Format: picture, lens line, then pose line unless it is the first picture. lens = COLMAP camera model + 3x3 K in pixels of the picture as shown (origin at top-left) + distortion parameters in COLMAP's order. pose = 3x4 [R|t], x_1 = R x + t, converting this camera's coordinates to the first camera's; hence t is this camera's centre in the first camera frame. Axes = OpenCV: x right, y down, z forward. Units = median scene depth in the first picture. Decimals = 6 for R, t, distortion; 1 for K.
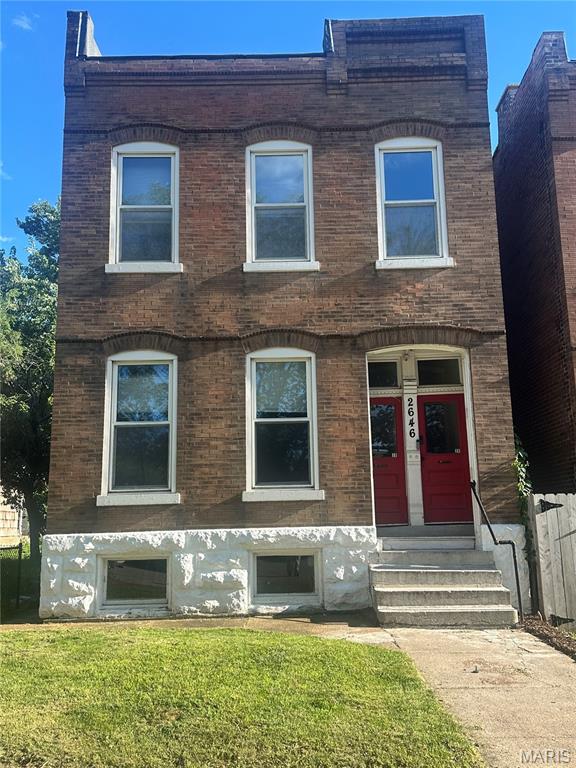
lens RADIAL K [[708.3, 0, 287.5], [0, 708.3, 380.9], [0, 0, 1]] dist [0.105173, -0.105414]
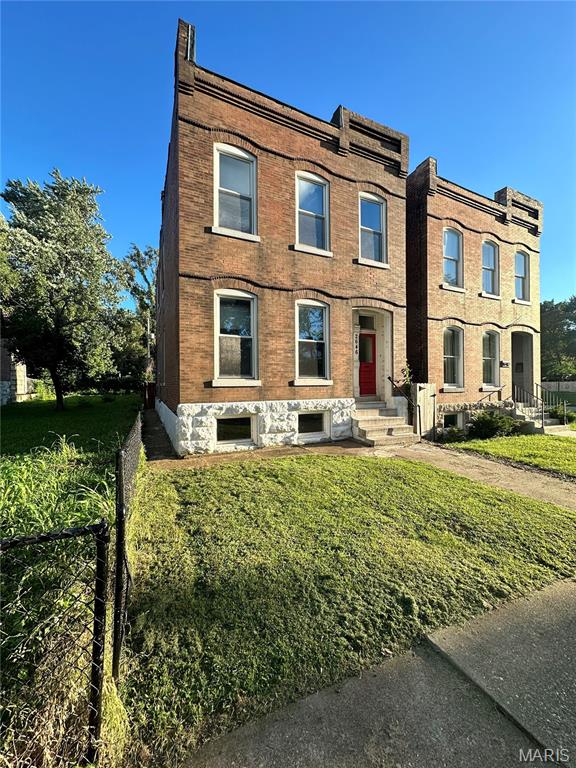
lens RADIAL K [[309.5, 0, 288.7], [0, 309.5, 383.6], [0, 0, 1]] dist [-0.001344, 0.000362]
pose [[0.899933, 0.015807, 0.435742, -0.398021], [-0.099532, 0.980405, 0.169996, 0.033598], [-0.424517, -0.196355, 0.883872, 0.306196]]
